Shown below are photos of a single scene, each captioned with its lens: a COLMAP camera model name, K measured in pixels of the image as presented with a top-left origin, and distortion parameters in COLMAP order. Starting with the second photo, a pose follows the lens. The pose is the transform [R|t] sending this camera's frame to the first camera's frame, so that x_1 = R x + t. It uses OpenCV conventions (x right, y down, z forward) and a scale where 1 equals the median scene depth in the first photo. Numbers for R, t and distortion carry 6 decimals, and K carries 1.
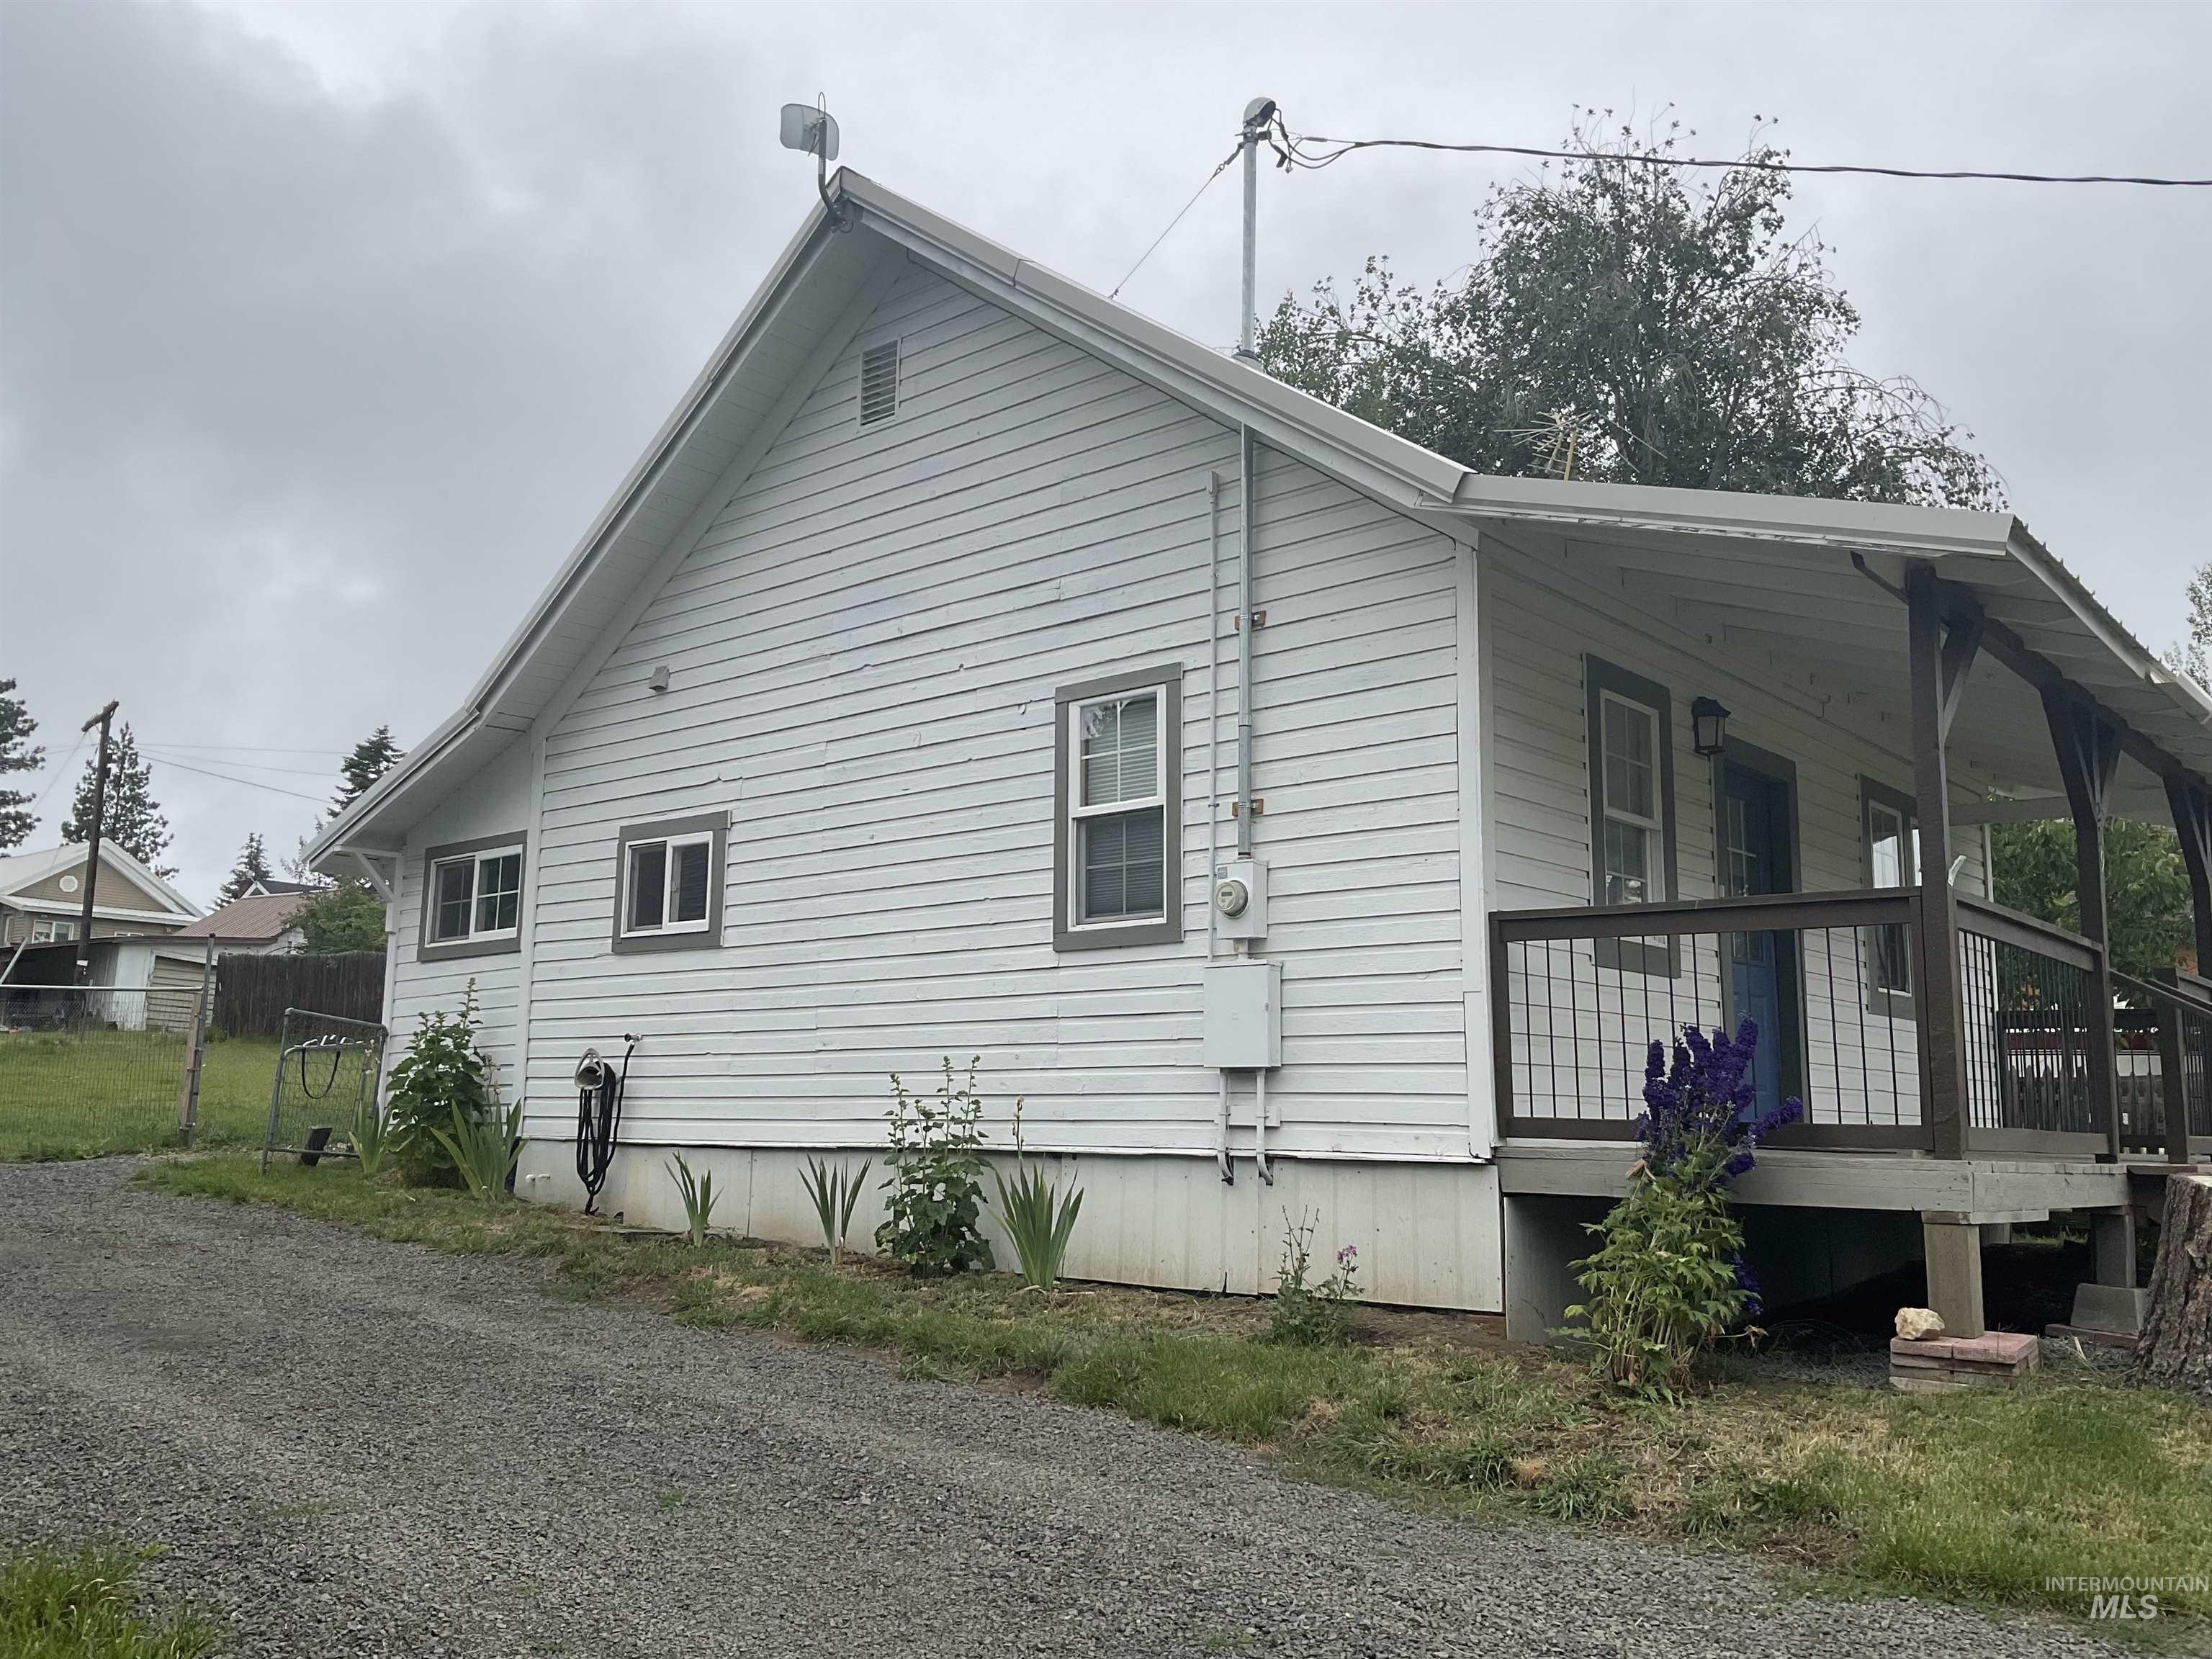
lens RADIAL K [[1837.2, 0, 1106.0], [0, 1837.2, 829.5], [0, 0, 1]] dist [0.090910, -0.163000]
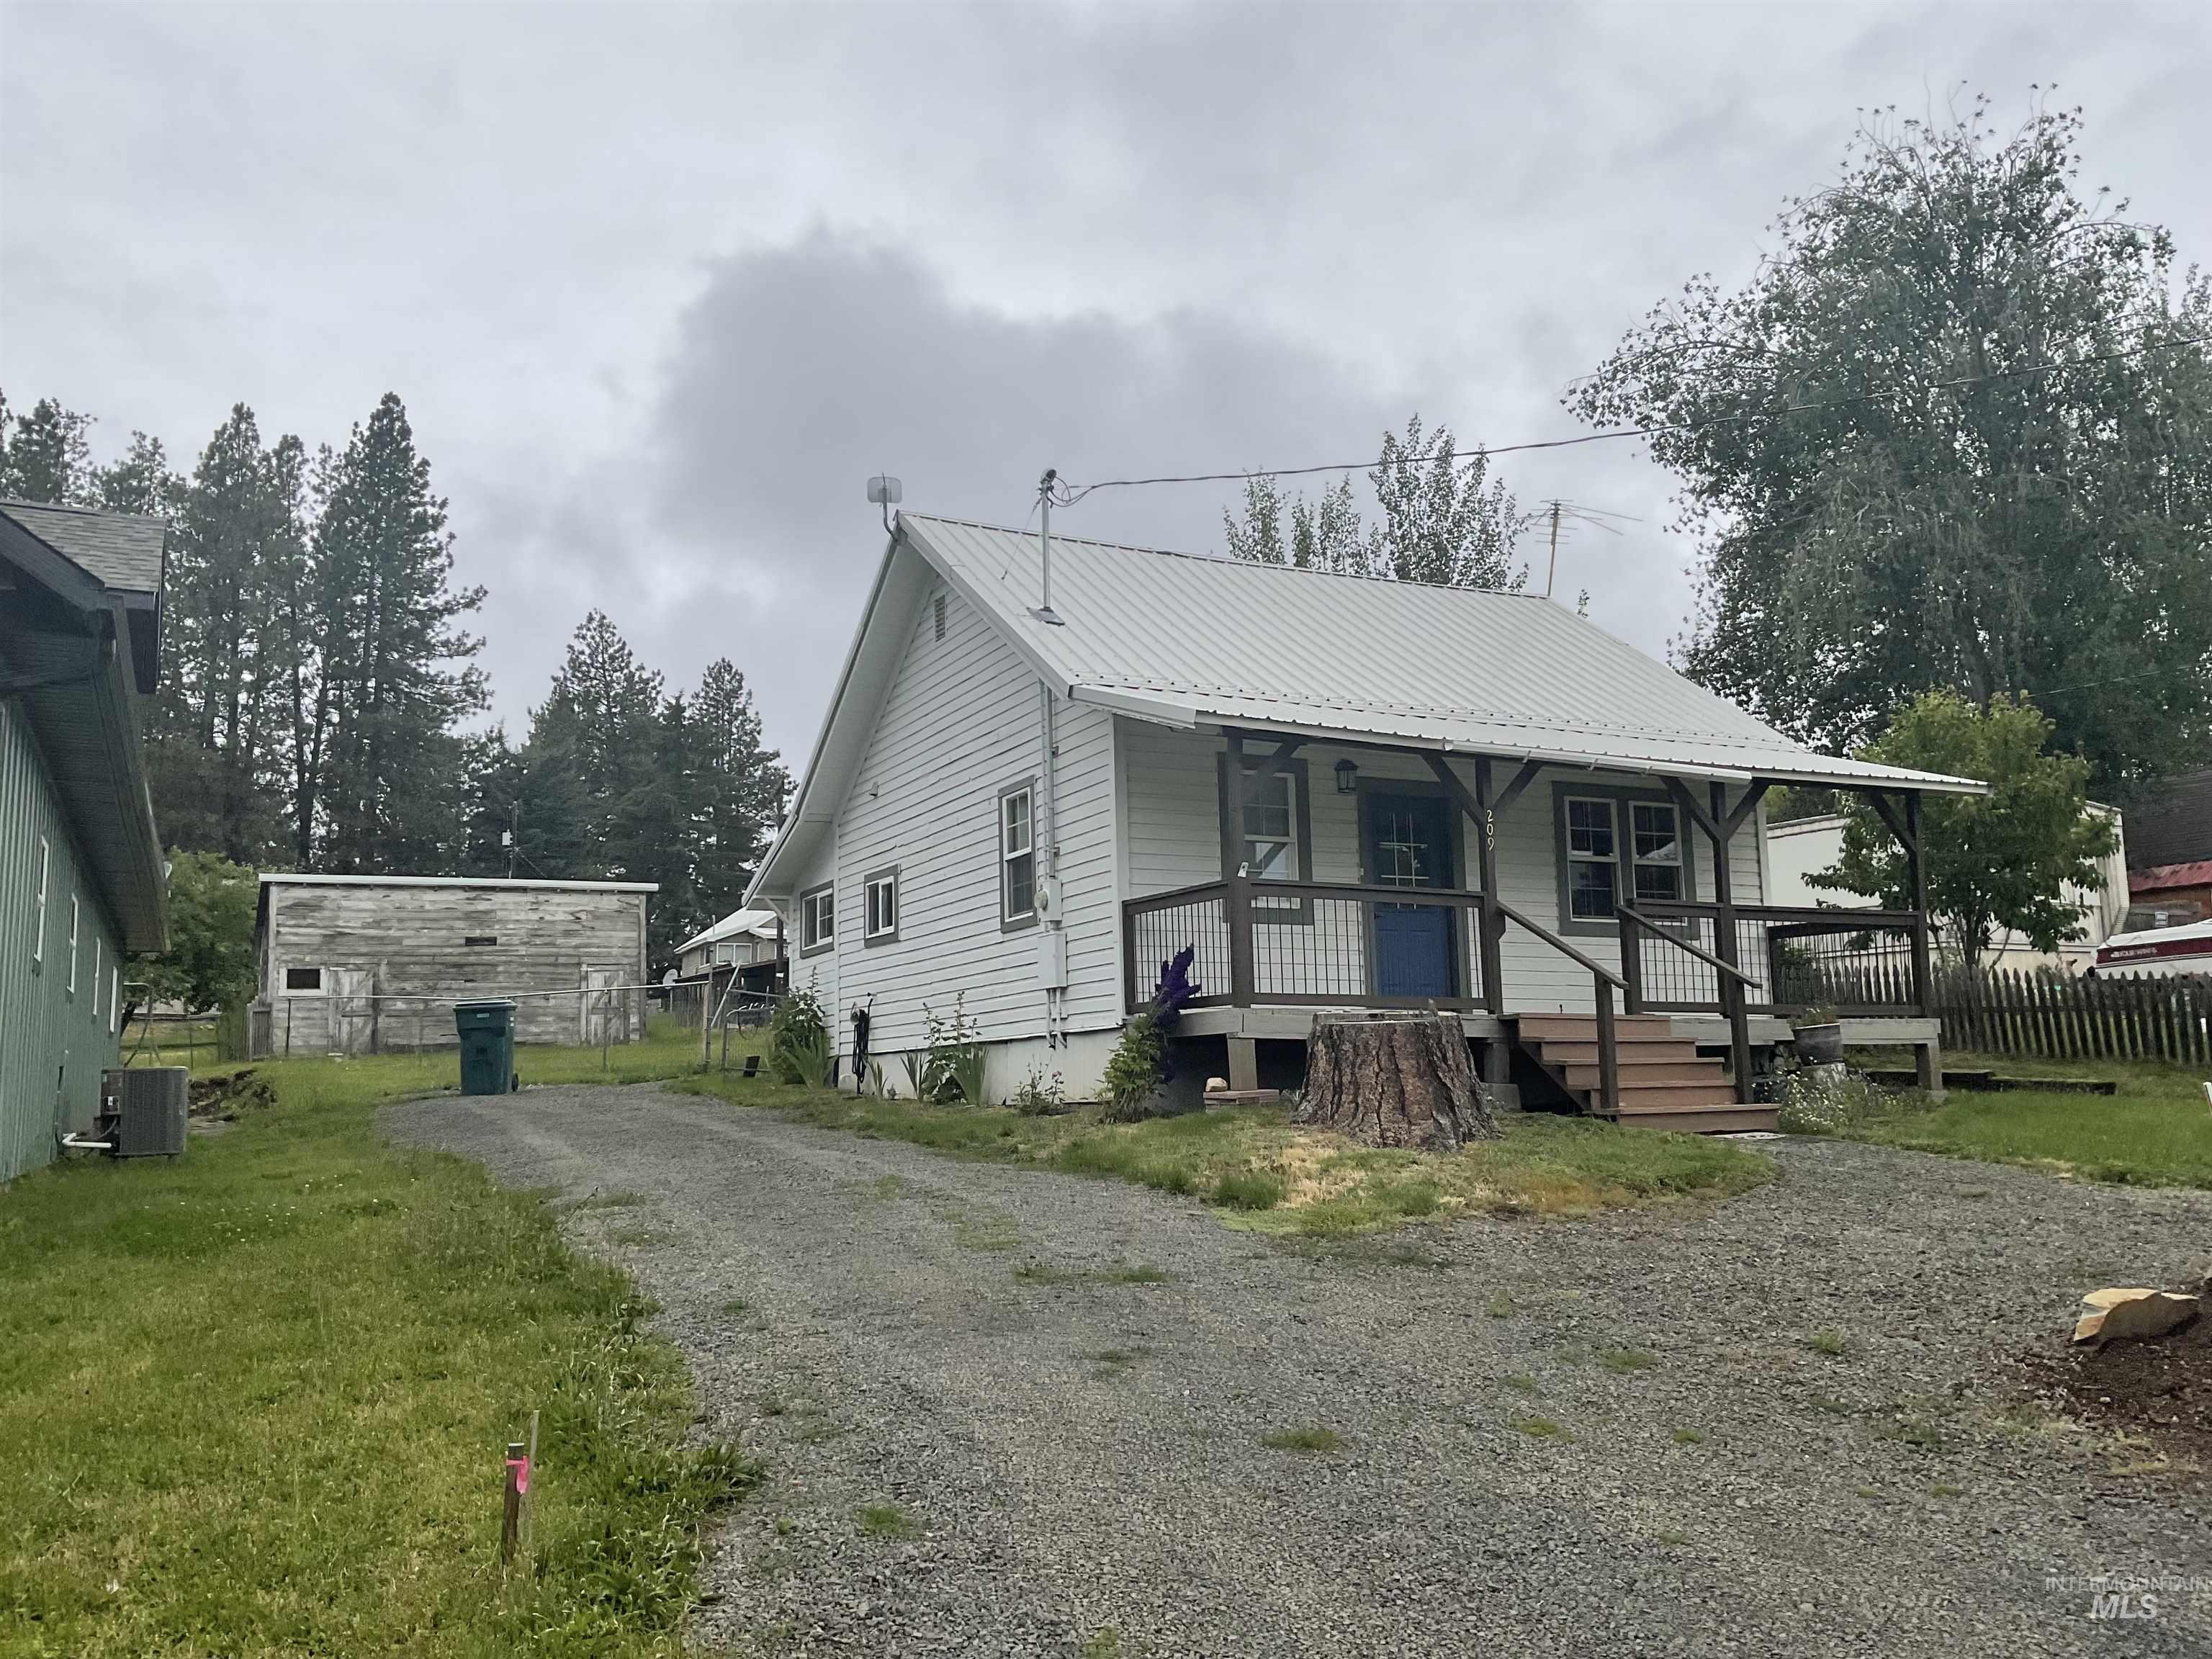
lens RADIAL K [[1829.5, 0, 1106.0], [0, 1829.5, 829.5], [0, 0, 1]] dist [0.103597, -0.184885]
pose [[0.924182, -0.088474, -0.371564, 0.686521], [0.093250, 0.995630, -0.005134, -0.016606], [0.370395, -0.029903, 0.928393, -0.603709]]
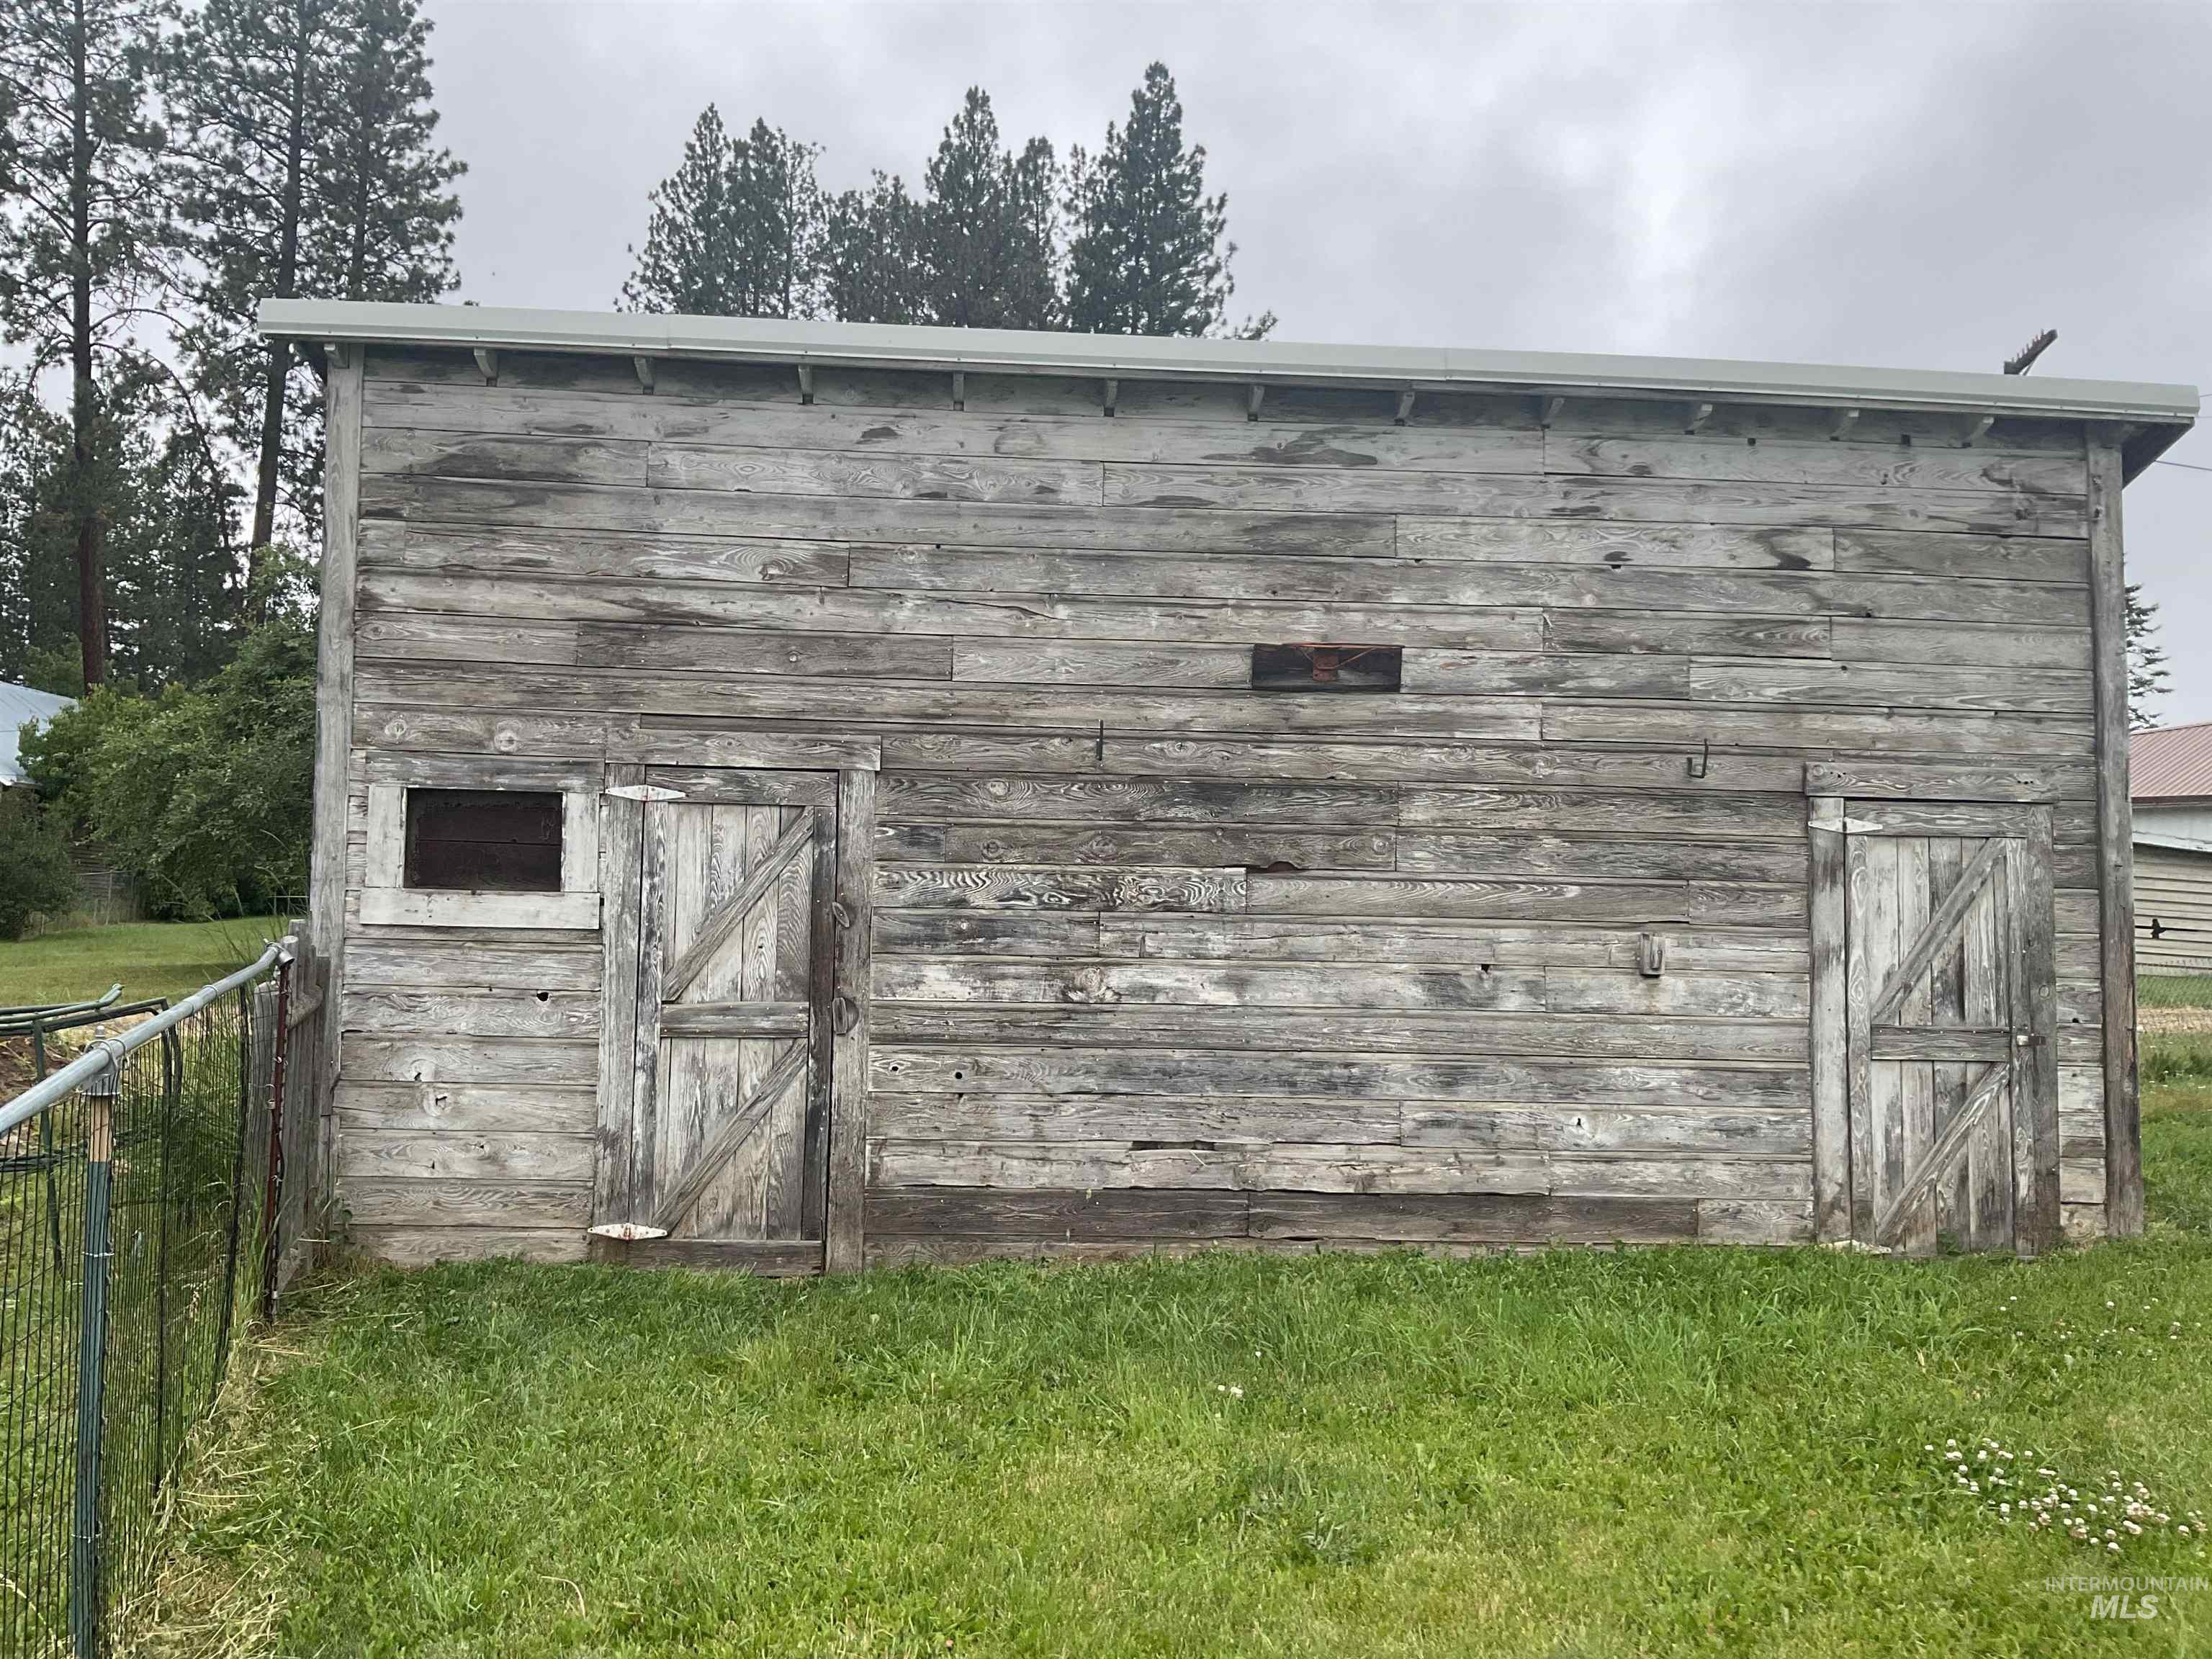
lens RADIAL K [[1837.2, 0, 1106.0], [0, 1837.2, 829.5], [0, 0, 1]] dist [0.090910, -0.163000]
pose [[0.699570, -0.040396, -0.713421, -1.399579], [0.091631, 0.995229, 0.033499, 0.100226], [0.708665, -0.088806, 0.699934, 1.774153]]
